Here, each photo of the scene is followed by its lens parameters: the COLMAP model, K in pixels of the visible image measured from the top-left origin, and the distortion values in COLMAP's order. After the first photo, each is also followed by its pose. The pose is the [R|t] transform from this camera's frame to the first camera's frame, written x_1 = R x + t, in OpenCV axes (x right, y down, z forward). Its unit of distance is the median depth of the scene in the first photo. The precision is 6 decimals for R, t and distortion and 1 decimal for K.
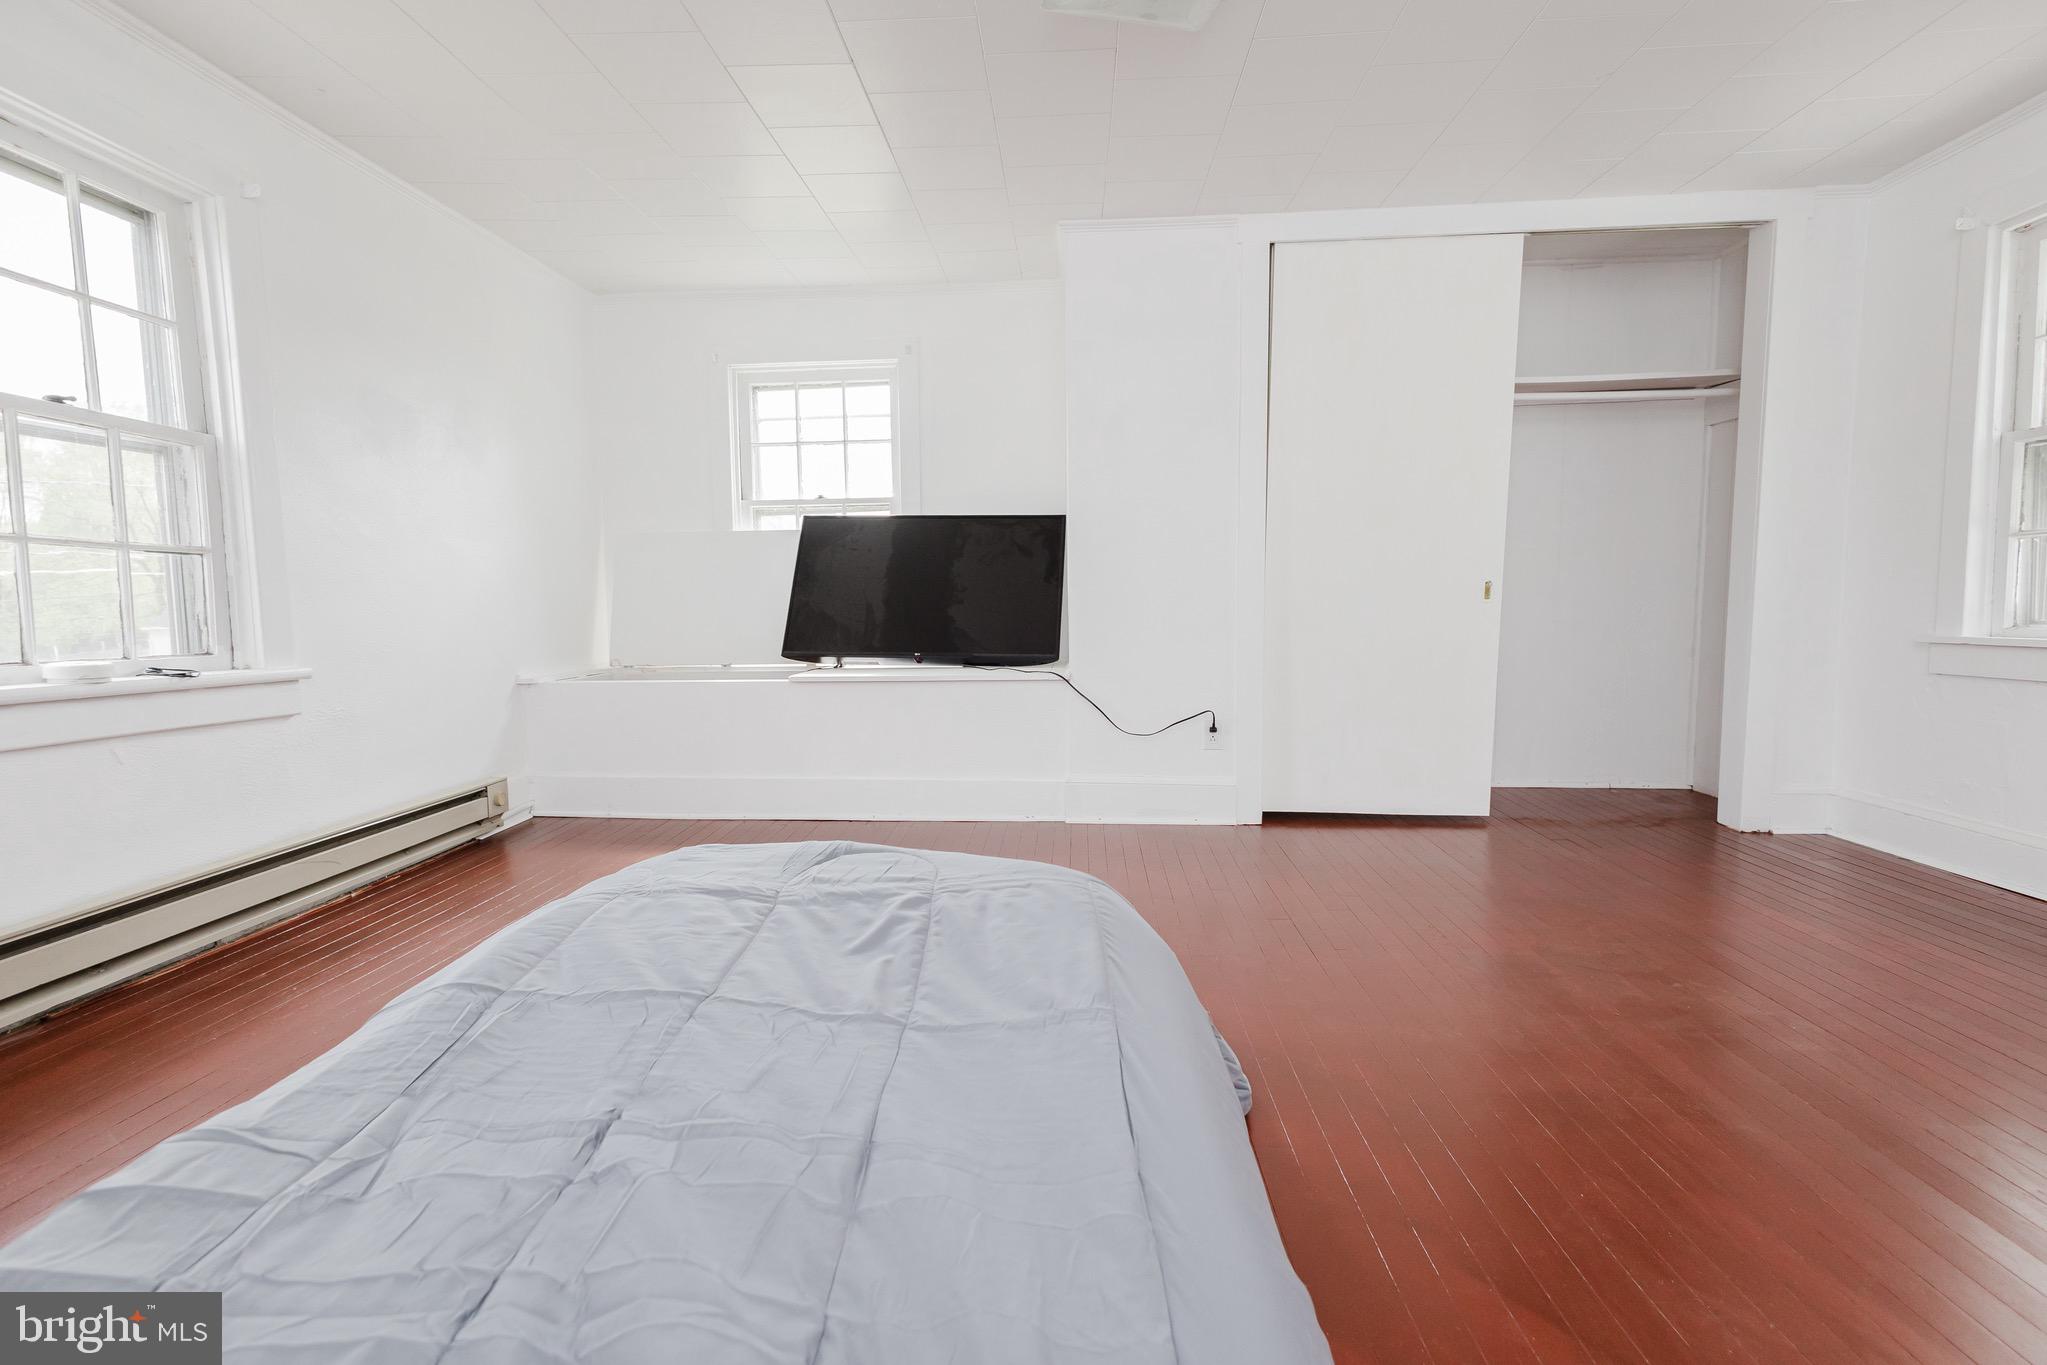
lens RADIAL K [[952.0, 0, 1021.4], [0, 952.0, 680.8], [0, 0, 1]] dist [0.006312, 0.000026]
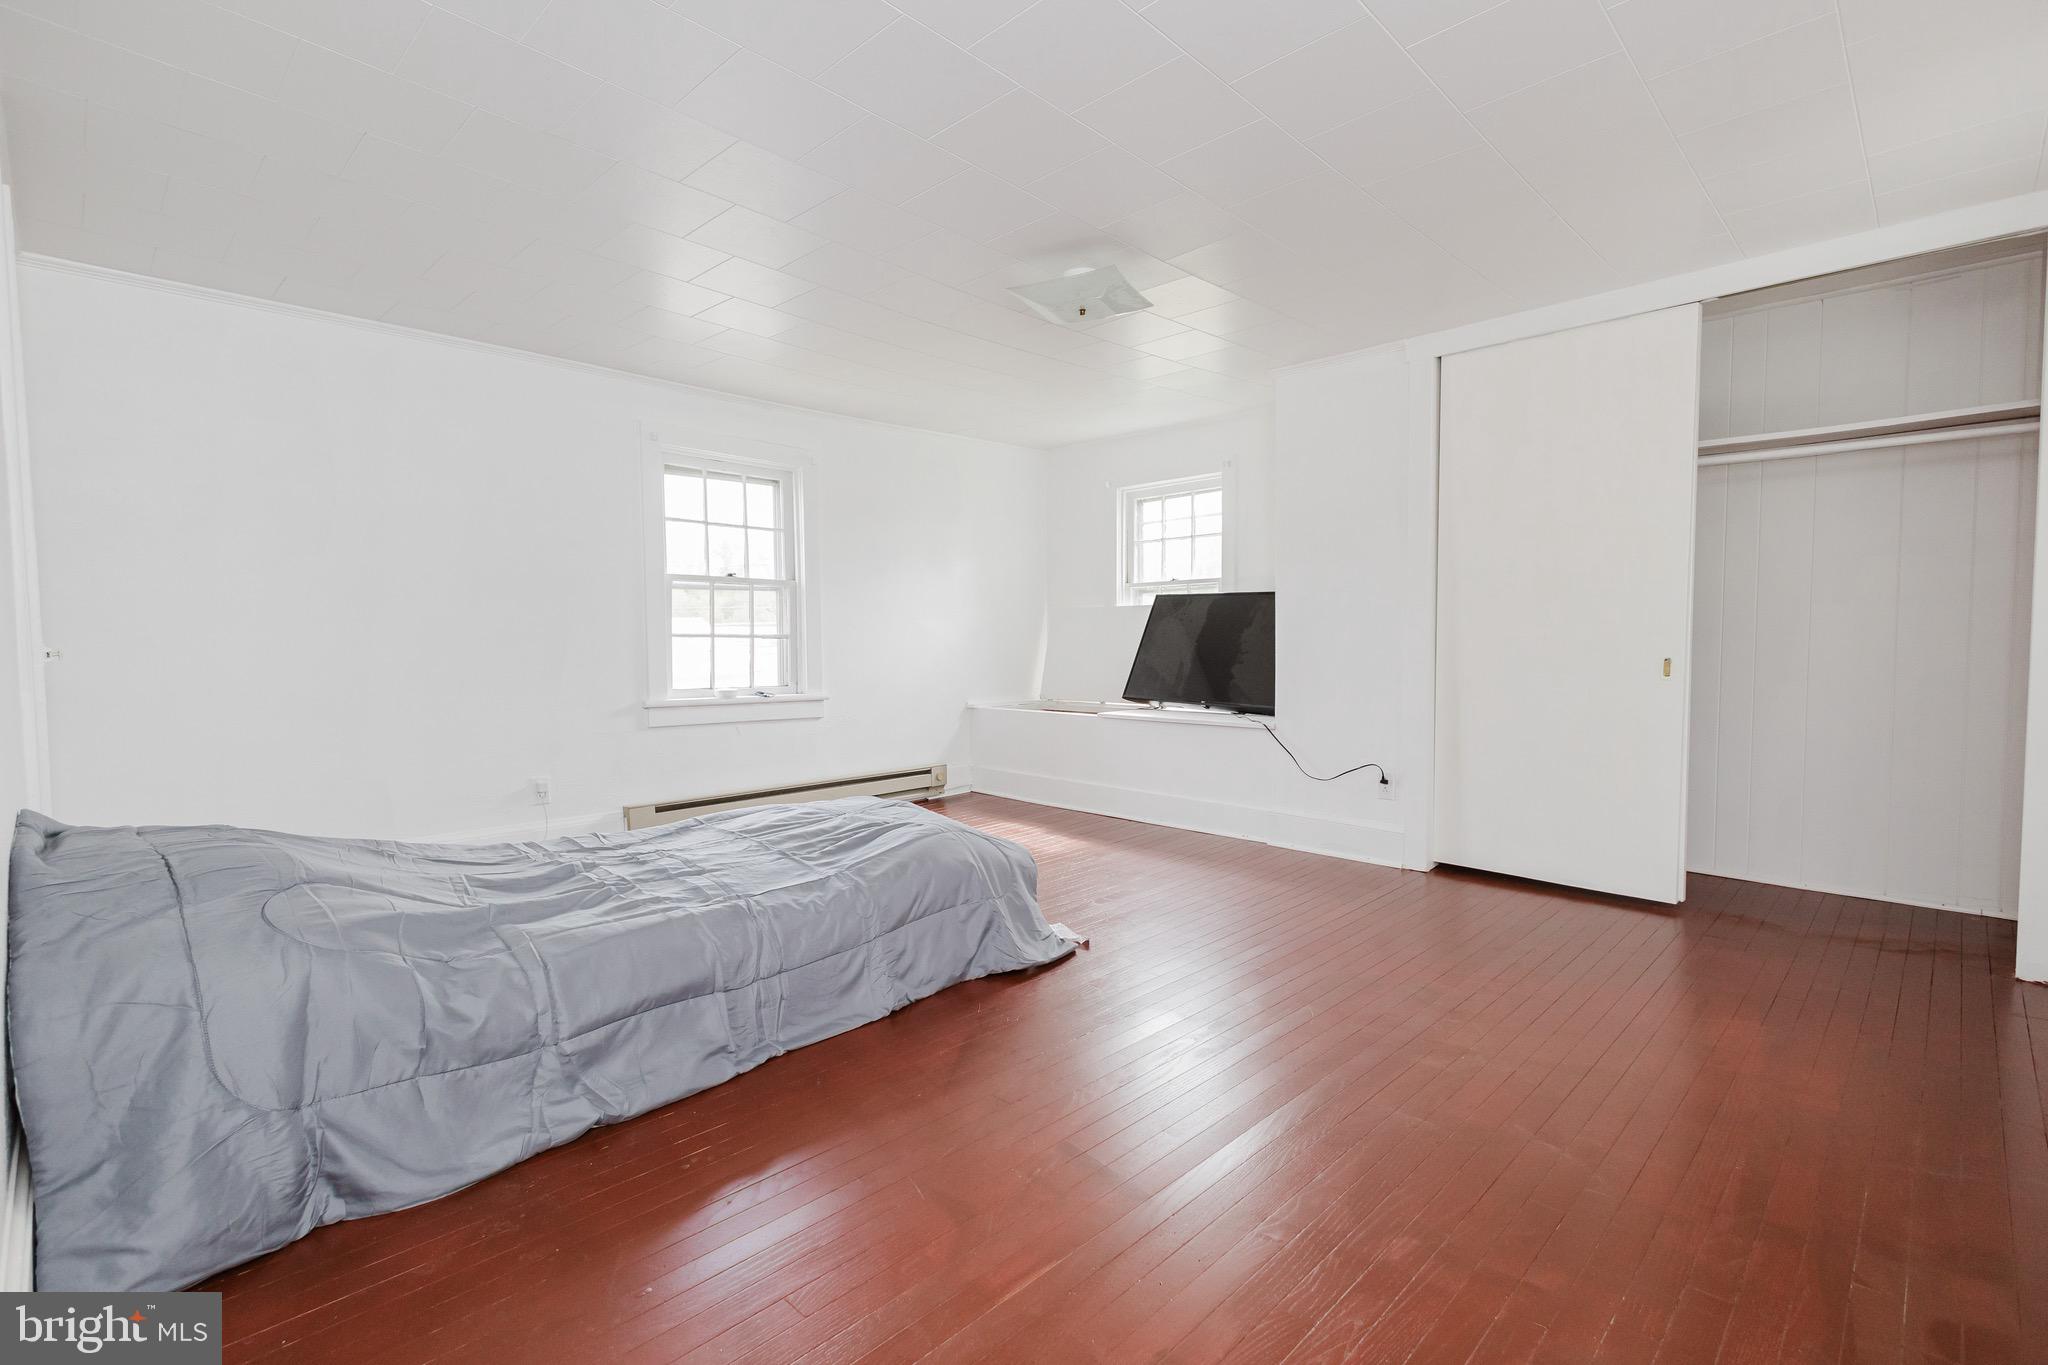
lens RADIAL K [[967.3, 0, 1028.2], [0, 967.3, 683.3], [0, 0, 1]] dist [0.021020, -0.000230]
pose [[0.750103, 0.038084, -0.660223, 0.621747], [-0.057847, 0.998292, -0.008137, -0.030706], [0.658786, 0.044296, 0.751026, -0.160156]]
